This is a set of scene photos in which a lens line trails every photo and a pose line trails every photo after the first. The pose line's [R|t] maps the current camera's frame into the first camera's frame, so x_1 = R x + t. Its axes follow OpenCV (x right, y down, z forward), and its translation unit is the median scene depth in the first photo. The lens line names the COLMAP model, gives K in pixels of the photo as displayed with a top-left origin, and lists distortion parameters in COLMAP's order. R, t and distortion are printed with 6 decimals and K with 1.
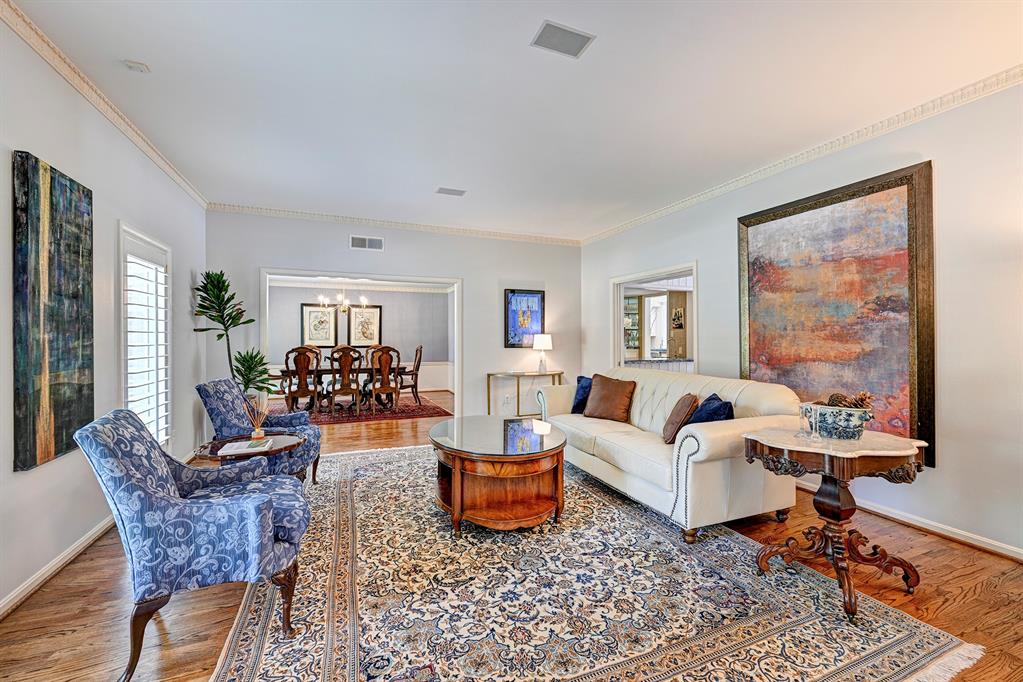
lens RADIAL K [[411.5, 0, 507.5], [0, 411.5, 338.1], [0, 0, 1]] dist [-0.002891, -0.000368]
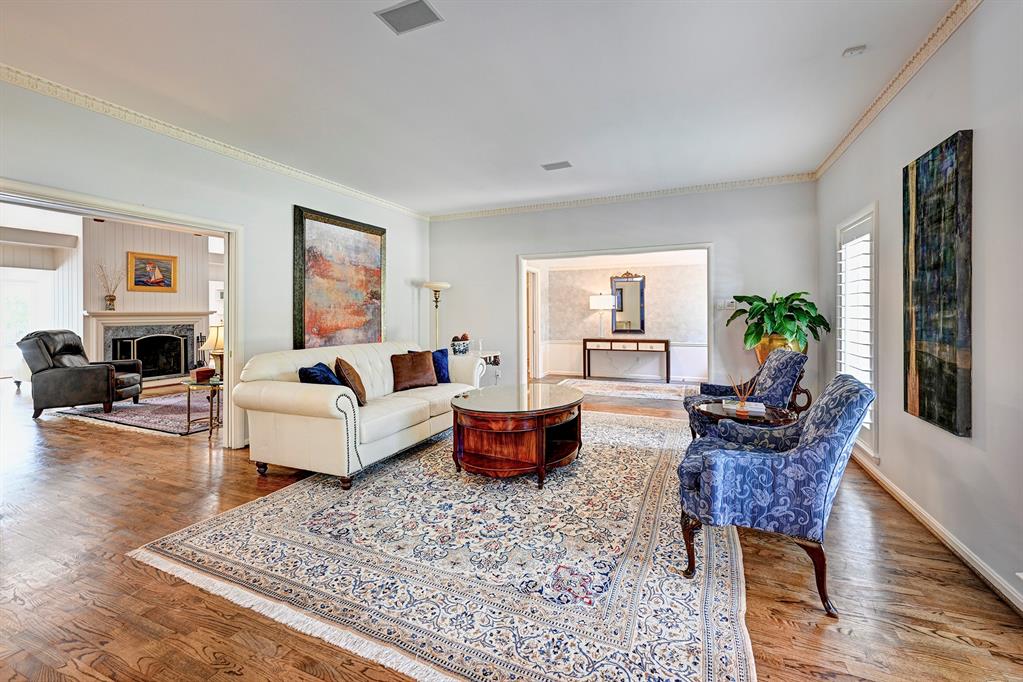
lens RADIAL K [[411.5, 0, 477.6], [0, 411.5, 312.8], [0, 0, 1]] dist [-0.002891, -0.000368]
pose [[-0.638156, 0.002990, 0.769901, -0.799451], [0.006442, 0.999978, 0.001457, -0.000914], [-0.769880, 0.005889, -0.638162, 1.761115]]
